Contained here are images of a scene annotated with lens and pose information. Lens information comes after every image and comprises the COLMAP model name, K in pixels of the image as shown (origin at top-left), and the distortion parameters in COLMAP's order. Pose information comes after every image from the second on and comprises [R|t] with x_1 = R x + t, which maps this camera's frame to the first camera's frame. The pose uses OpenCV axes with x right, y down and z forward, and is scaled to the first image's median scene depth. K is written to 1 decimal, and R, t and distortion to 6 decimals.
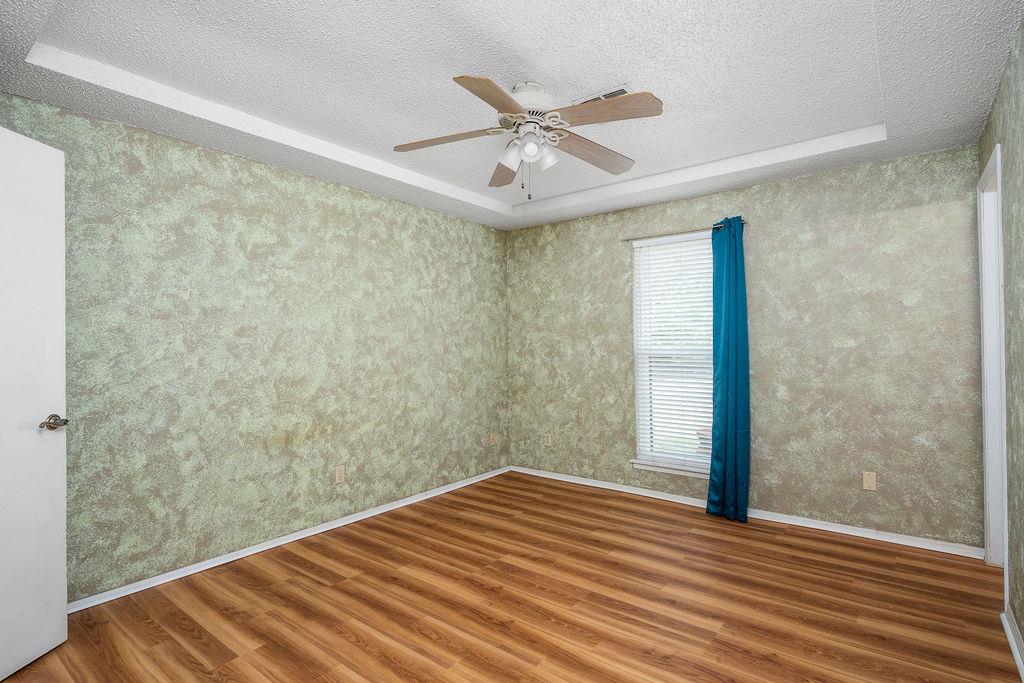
lens RADIAL K [[513.5, 0, 507.4], [0, 513.5, 343.0], [0, 0, 1]] dist [-0.002066, -0.002408]
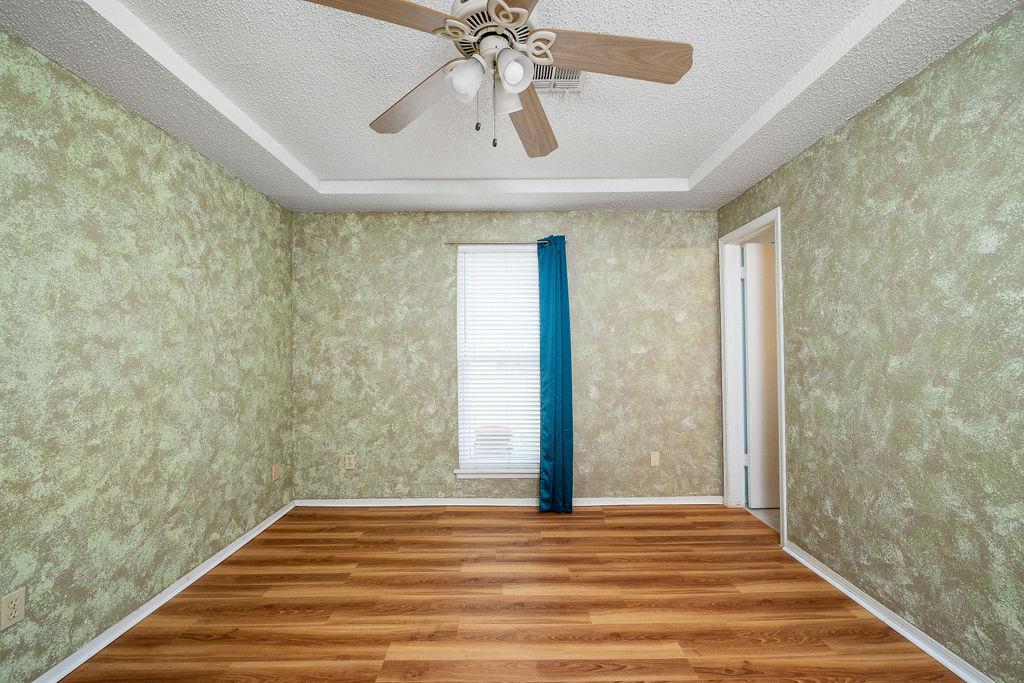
lens RADIAL K [[424.8, 0, 518.3], [0, 424.8, 341.9], [0, 0, 1]] dist [-0.003401, 0.000632]
pose [[0.779803, 0.013855, 0.625872, -0.193969], [-0.002656, 0.999819, -0.018824, 0.000244], [-0.626020, 0.013016, 0.779699, 0.345509]]
